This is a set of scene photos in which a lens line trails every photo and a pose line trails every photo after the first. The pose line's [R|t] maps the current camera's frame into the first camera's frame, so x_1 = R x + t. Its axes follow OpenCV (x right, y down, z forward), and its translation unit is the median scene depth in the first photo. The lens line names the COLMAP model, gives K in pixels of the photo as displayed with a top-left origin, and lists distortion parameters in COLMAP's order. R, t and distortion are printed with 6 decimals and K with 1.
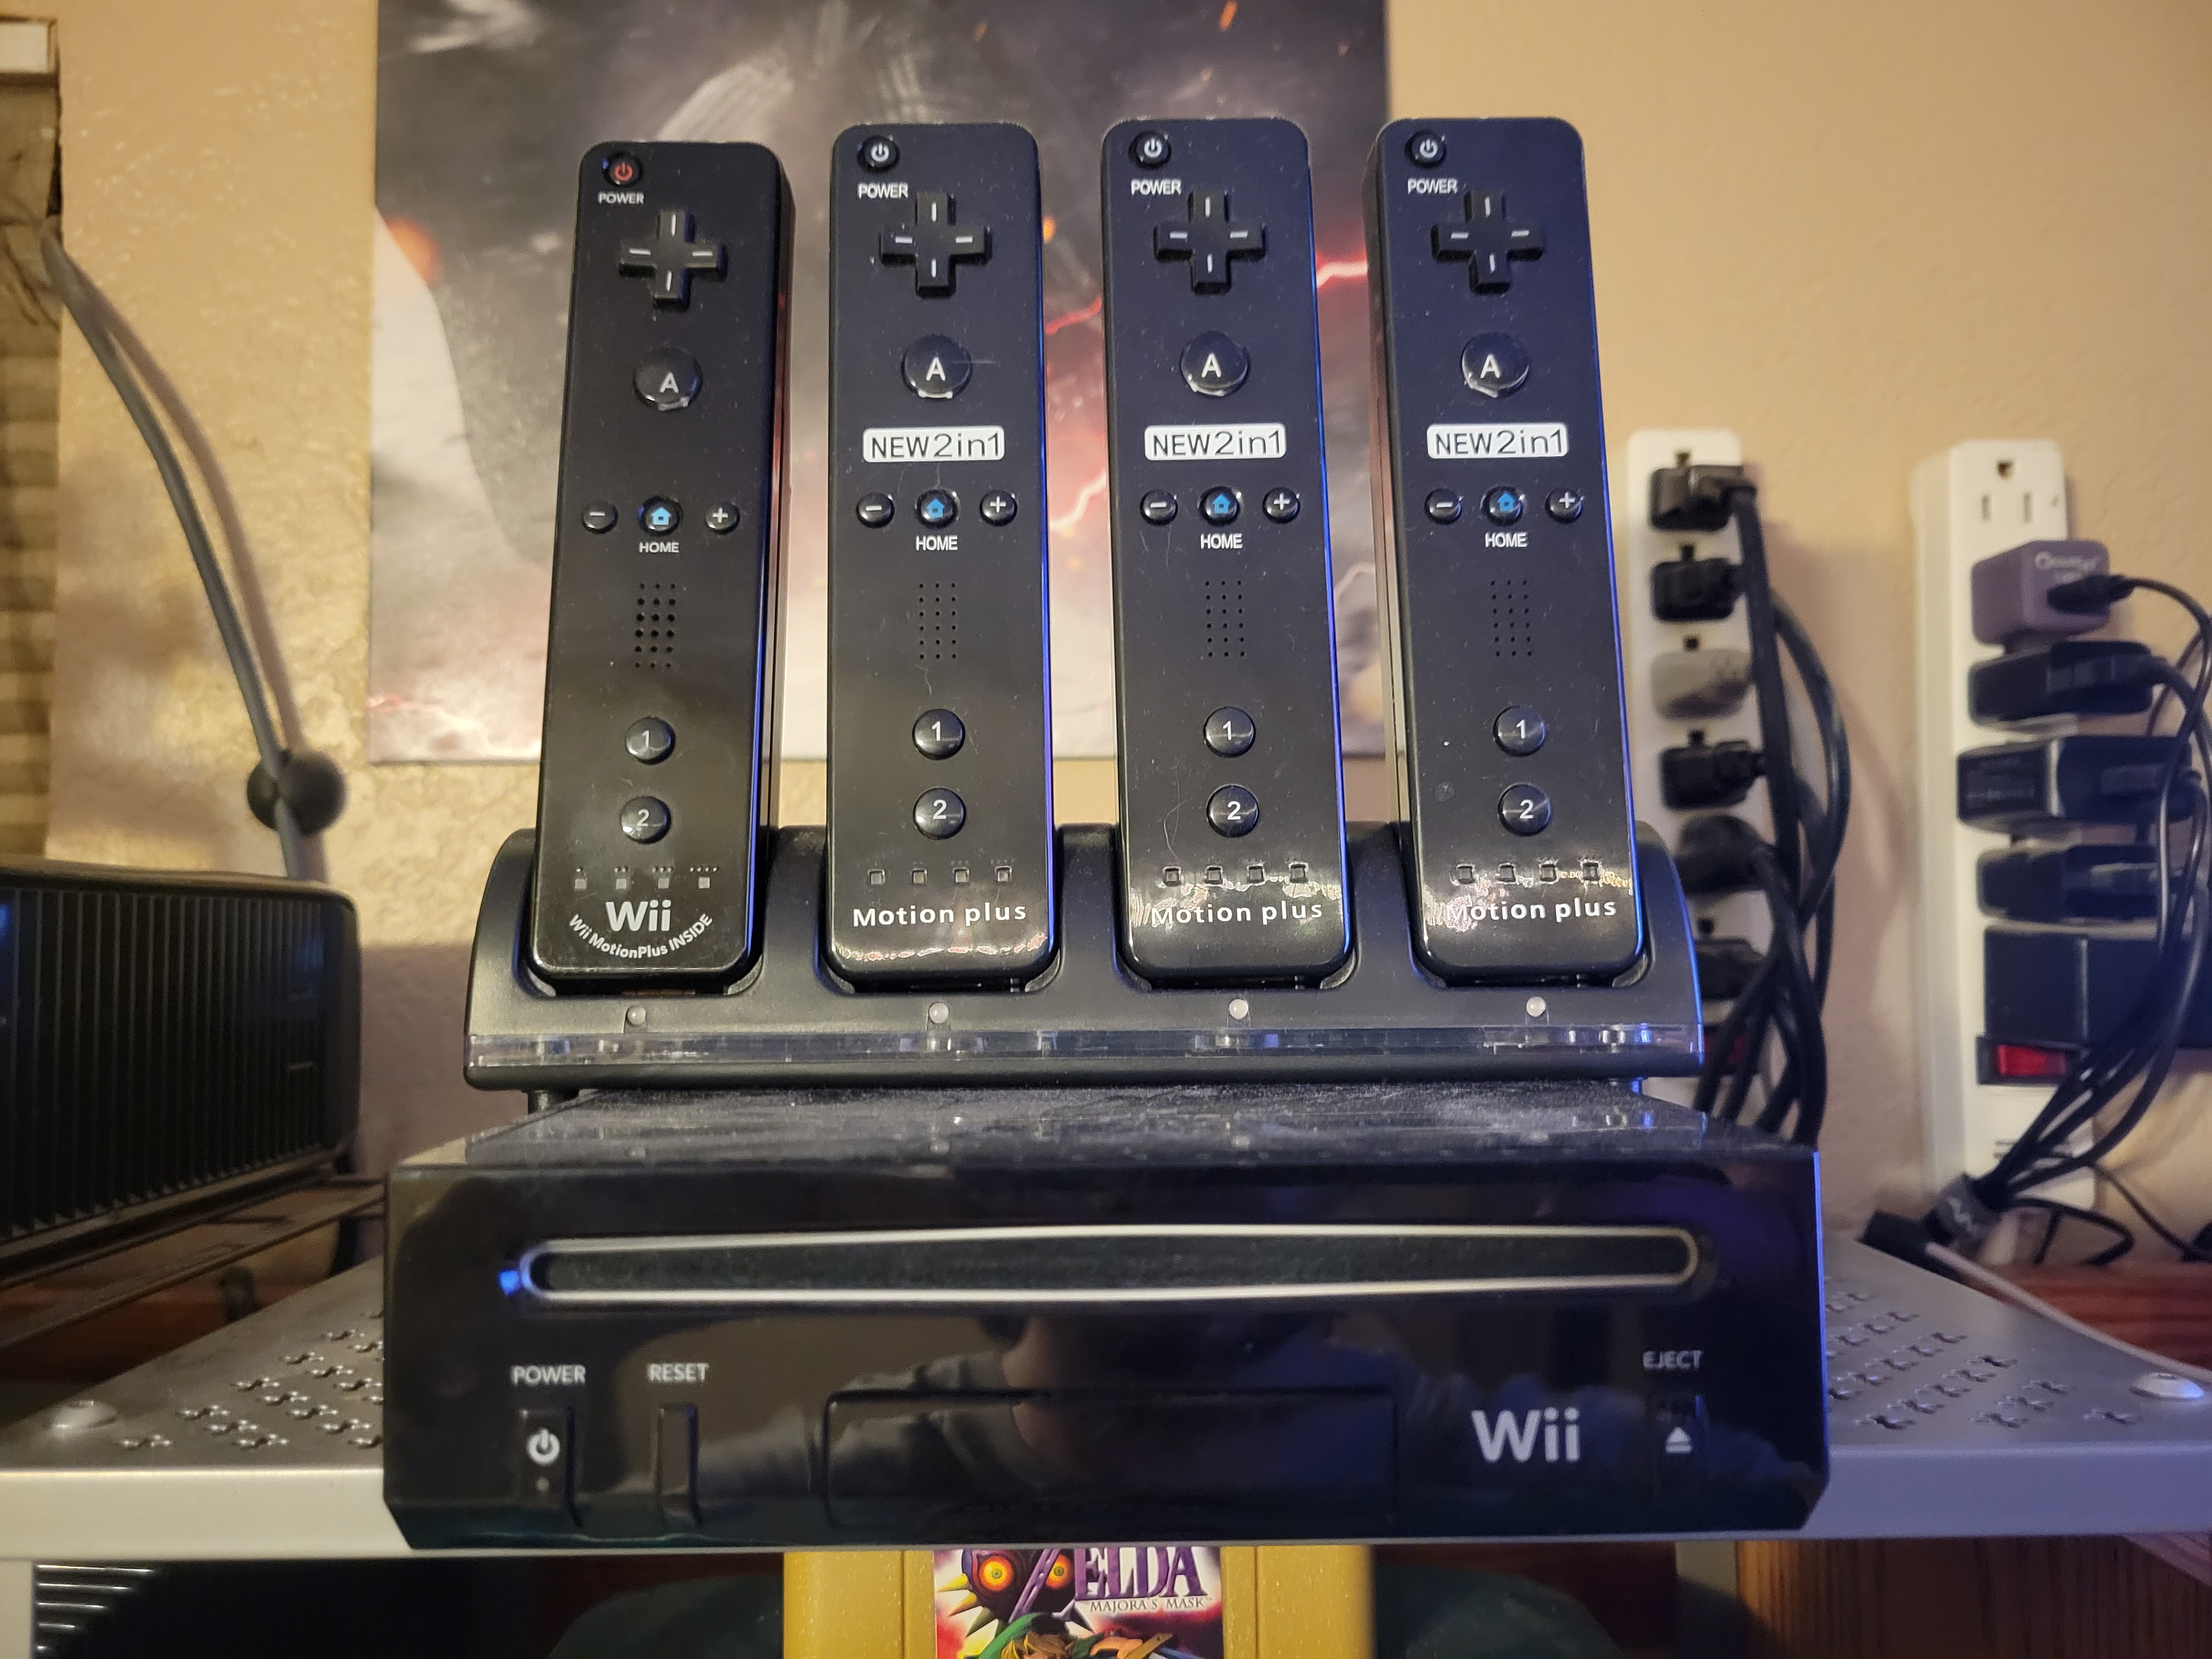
lens RADIAL K [[1671.7, 0, 1126.9], [0, 1671.7, 827.6], [0, 0, 1]] dist [0.003895, -0.007479]
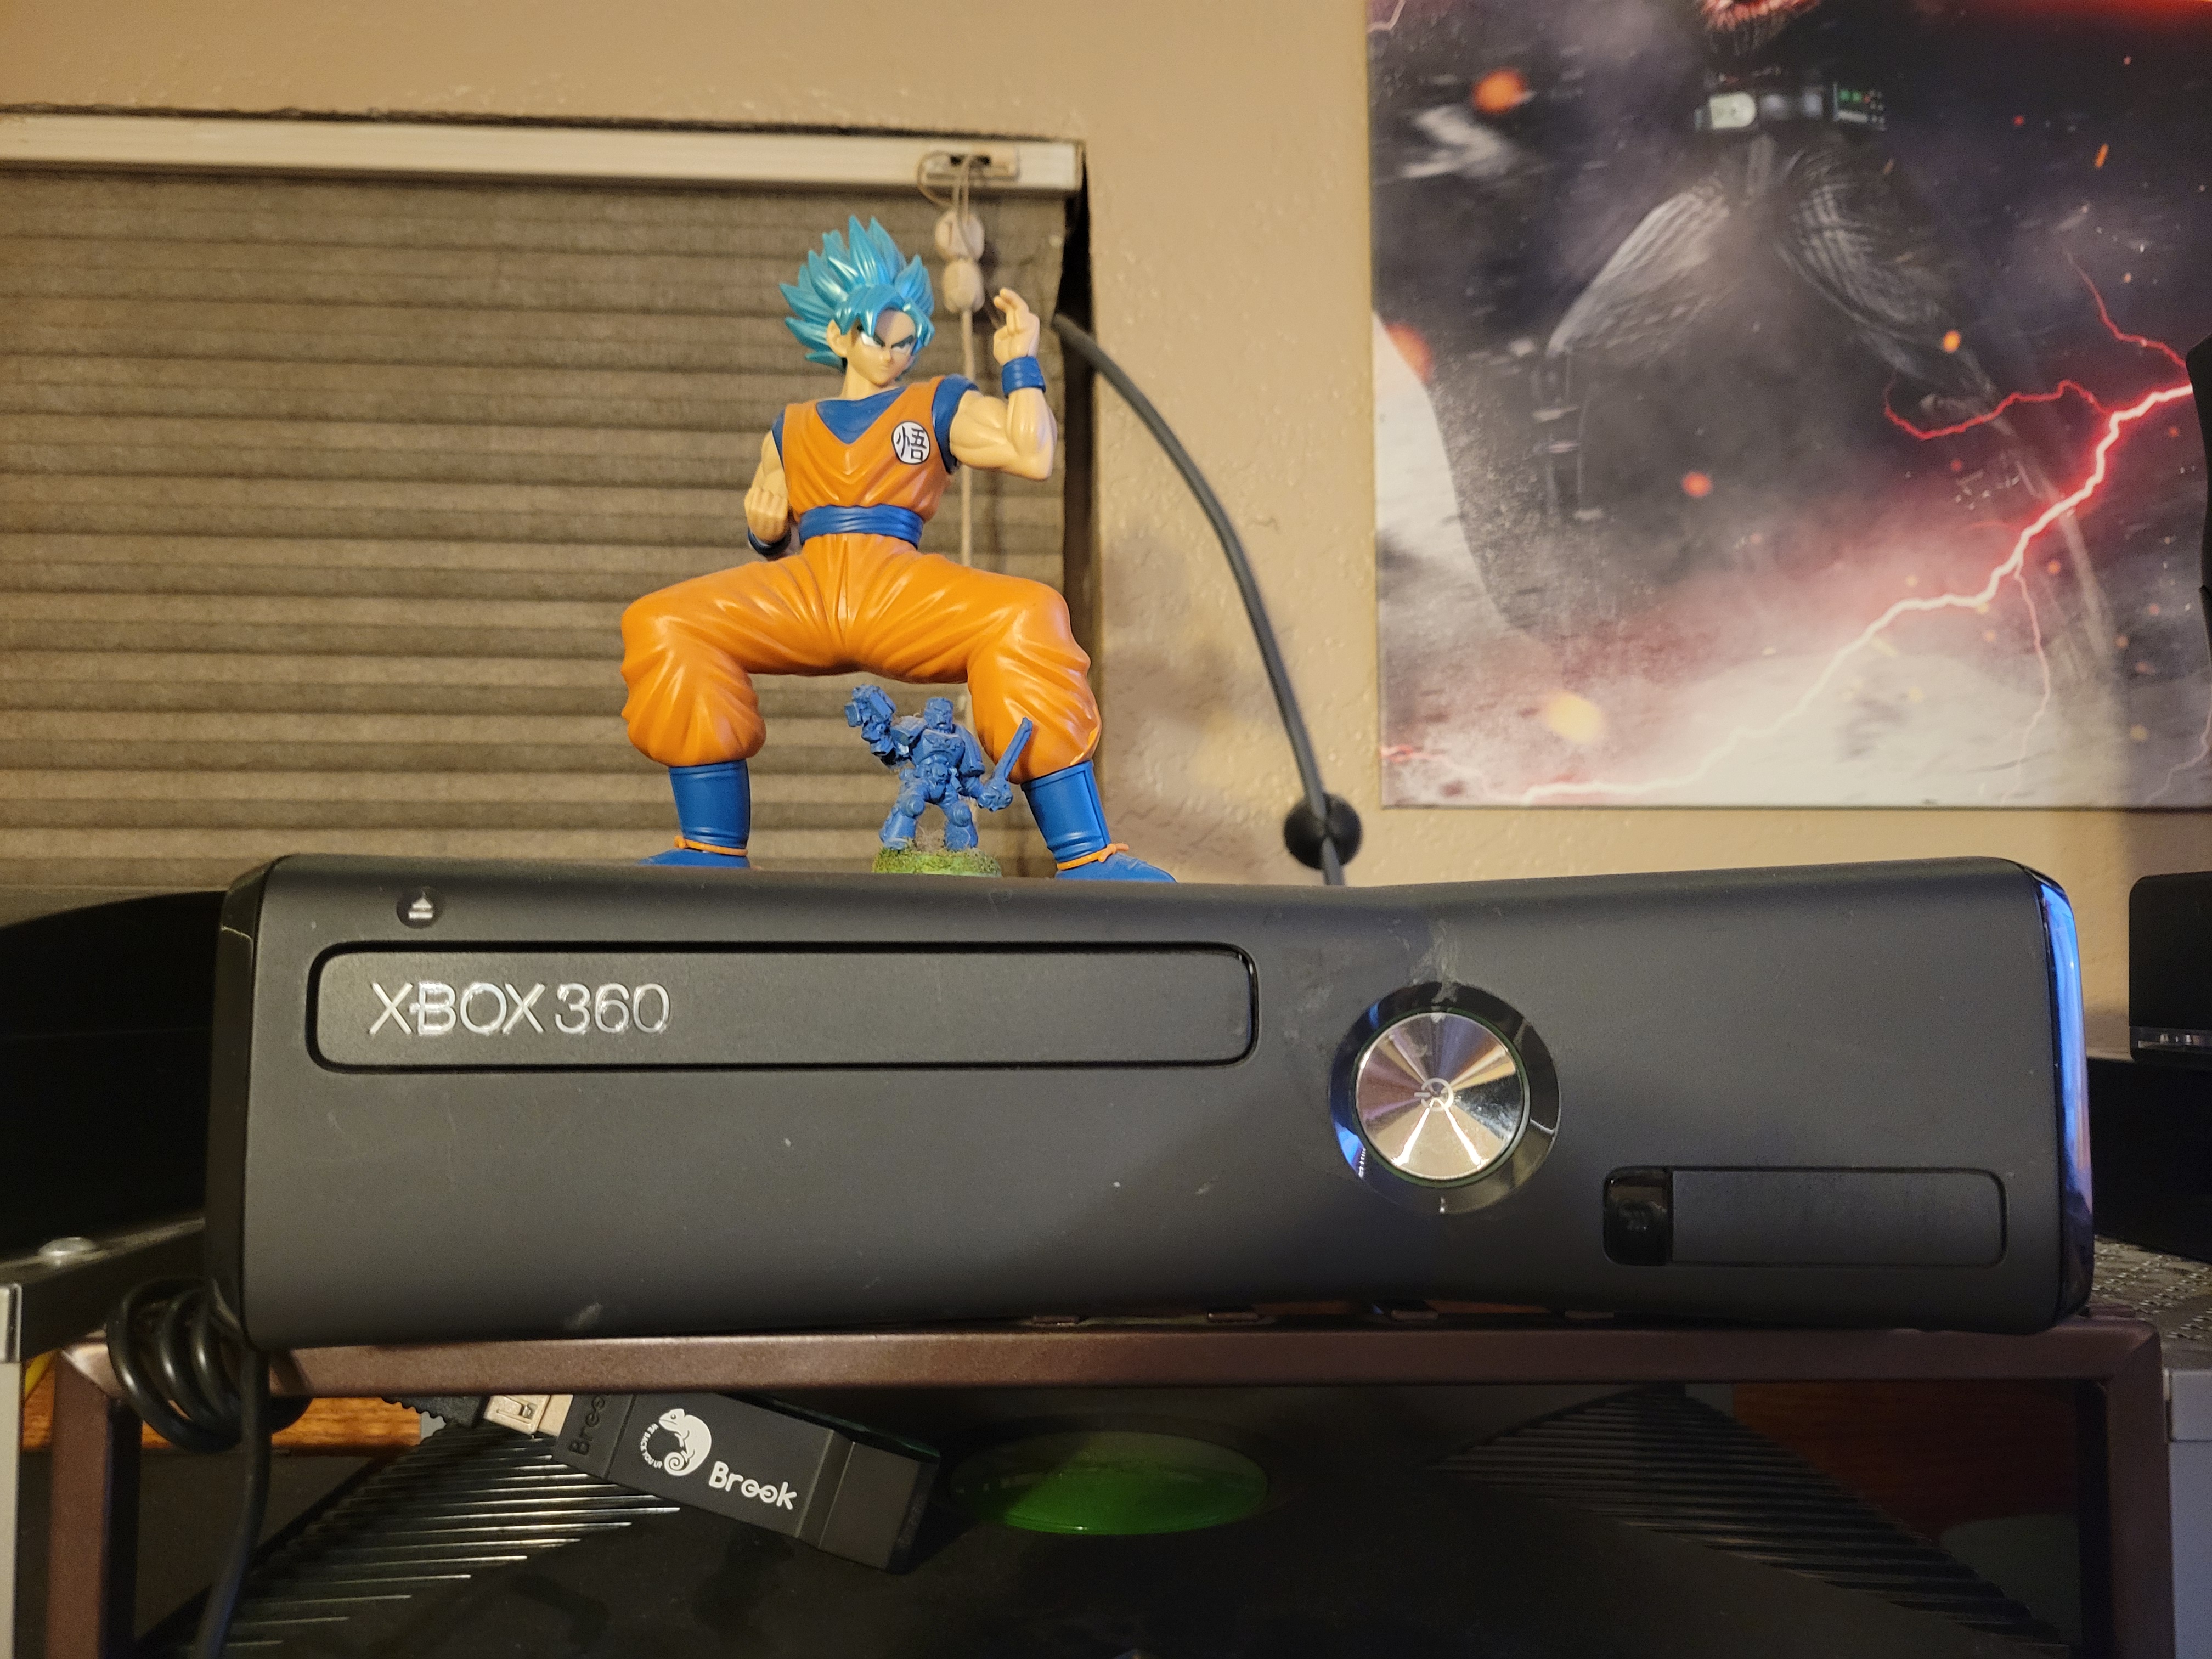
lens RADIAL K [[1675.8, 0, 1099.1], [0, 1675.8, 824.4], [0, 0, 1]] dist [0.016666, -0.007627]
pose [[0.999623, 0.011300, 0.025019, -0.670051], [-0.010695, 0.999651, -0.024170, 0.003236], [-0.025284, 0.023894, 0.999395, -0.122378]]
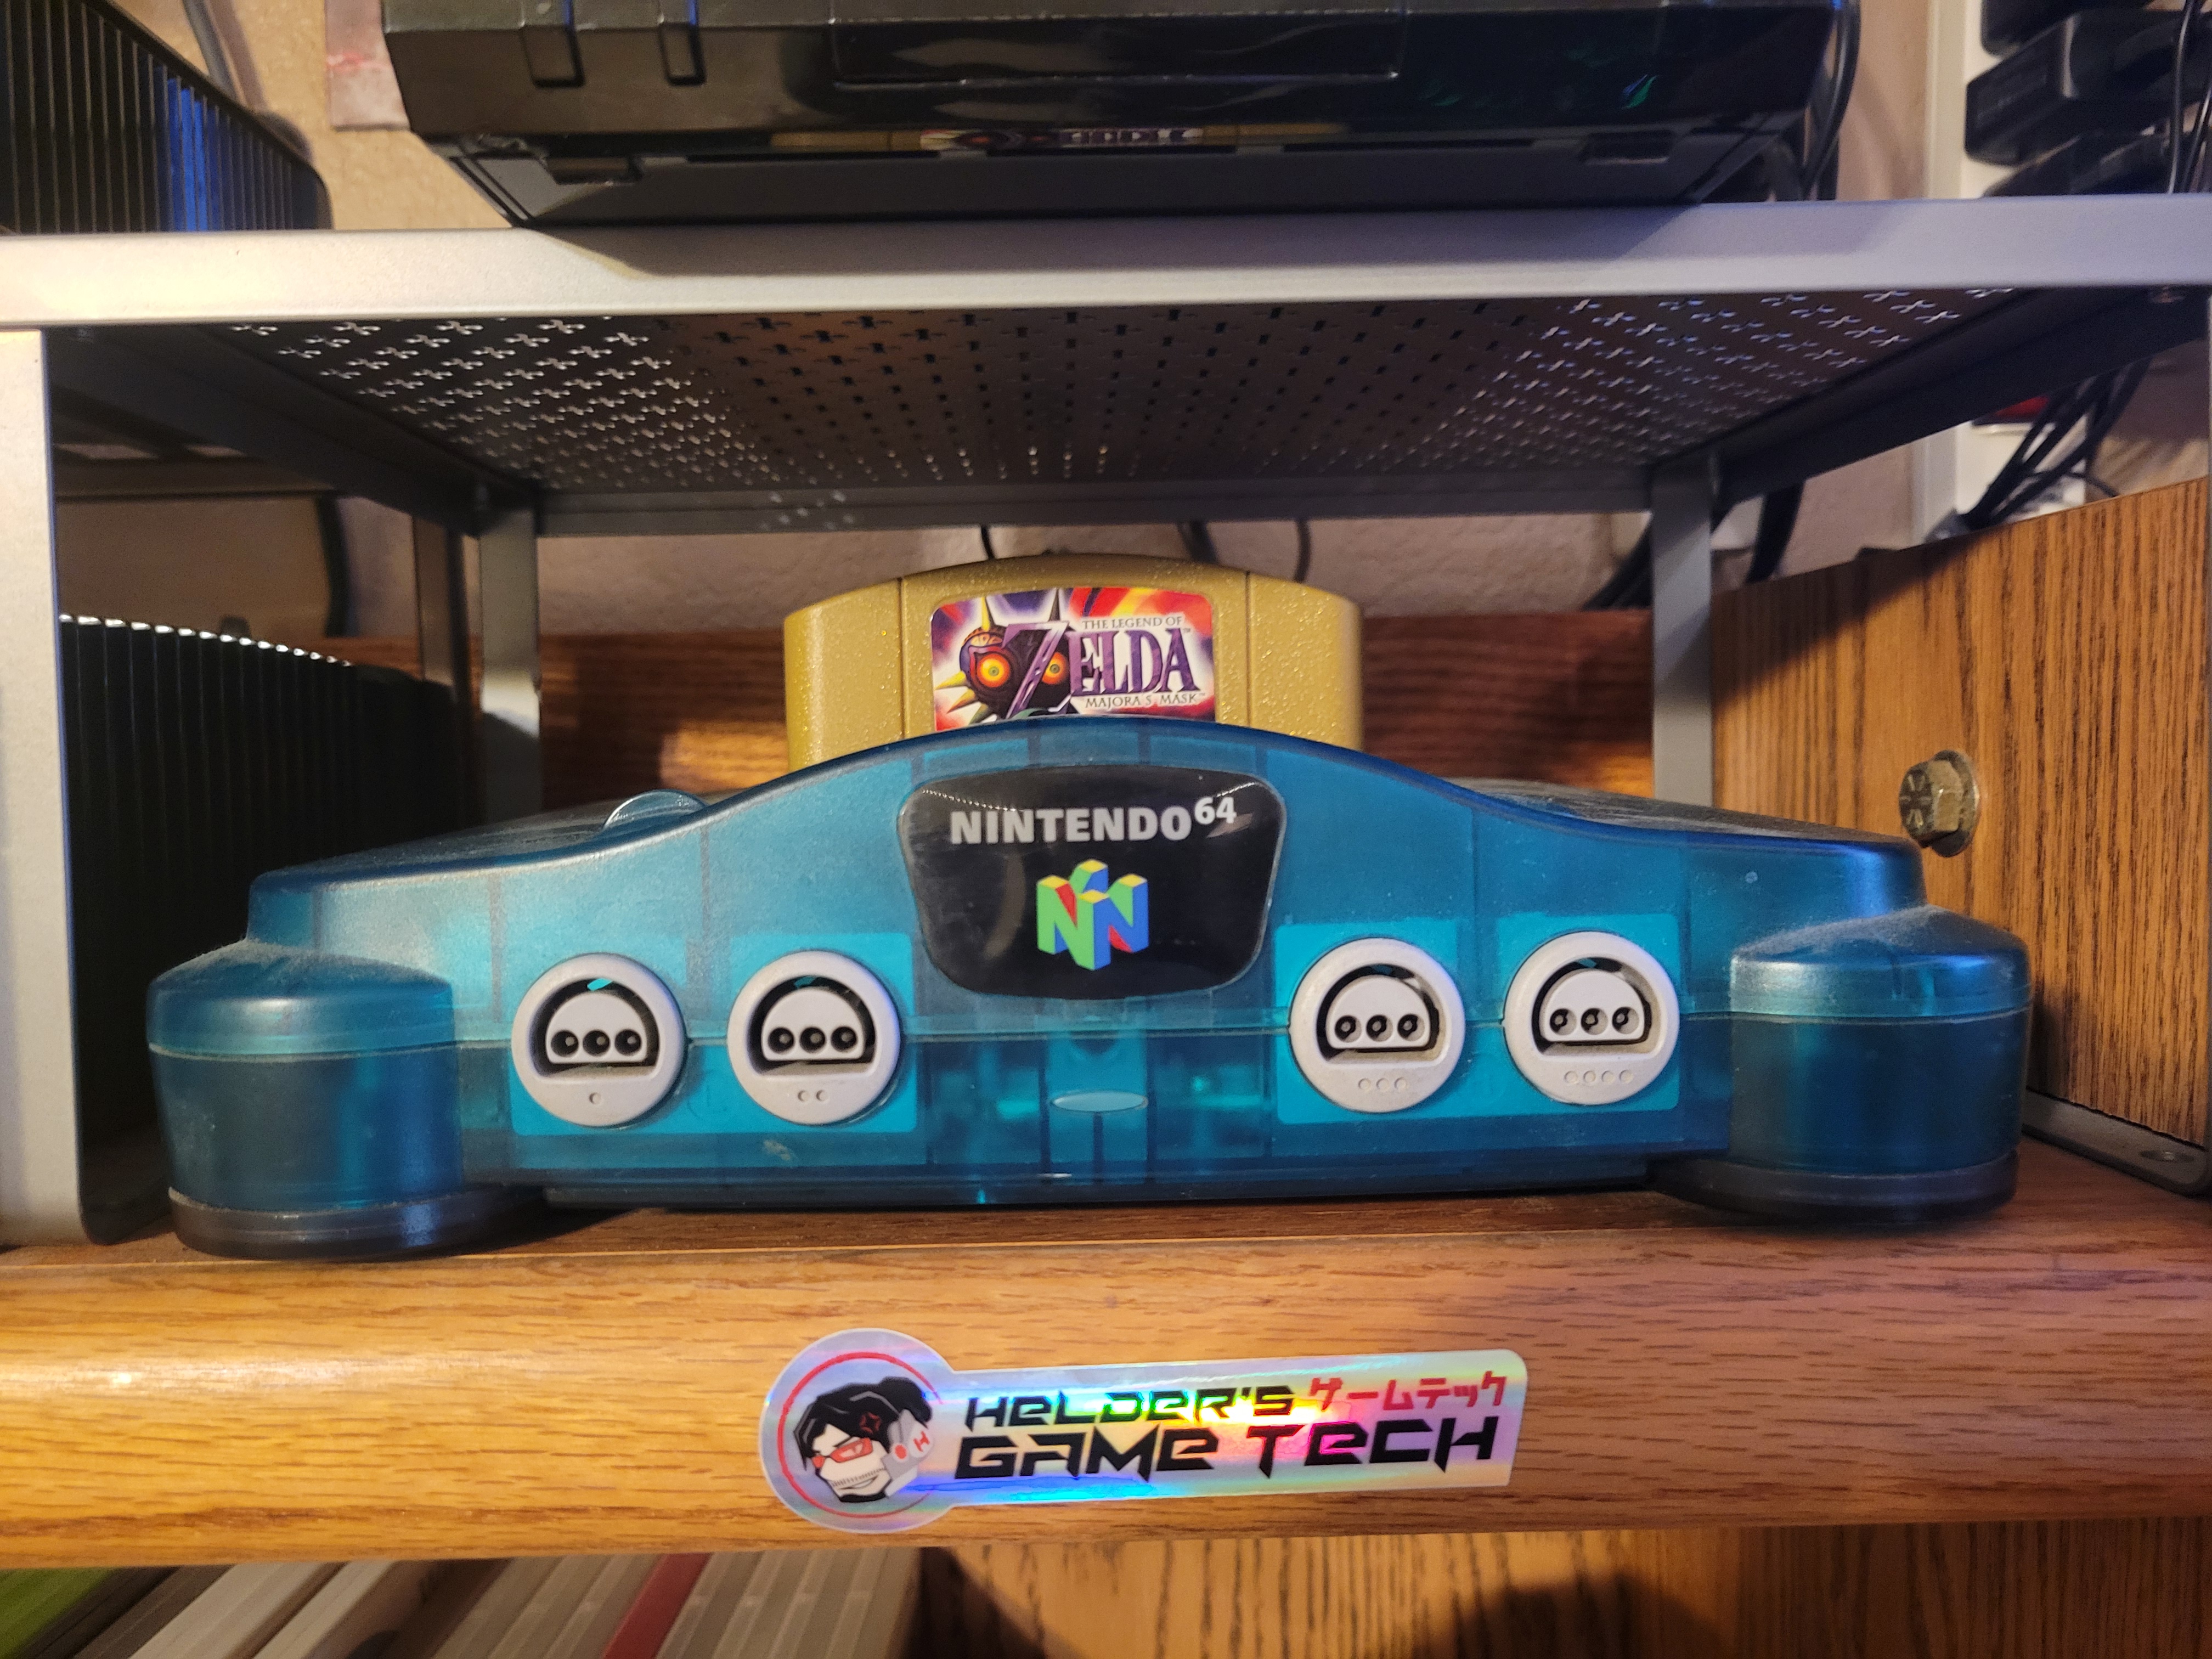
lens RADIAL K [[1670.1, 0, 1101.9], [0, 1670.1, 848.8], [0, 0, 1]] dist [0.005446, -0.003893]
pose [[0.999904, -0.012813, -0.005354, -0.004904], [0.013344, 0.993277, 0.114987, 0.272297], [0.003845, -0.115047, 0.993353, -0.014941]]
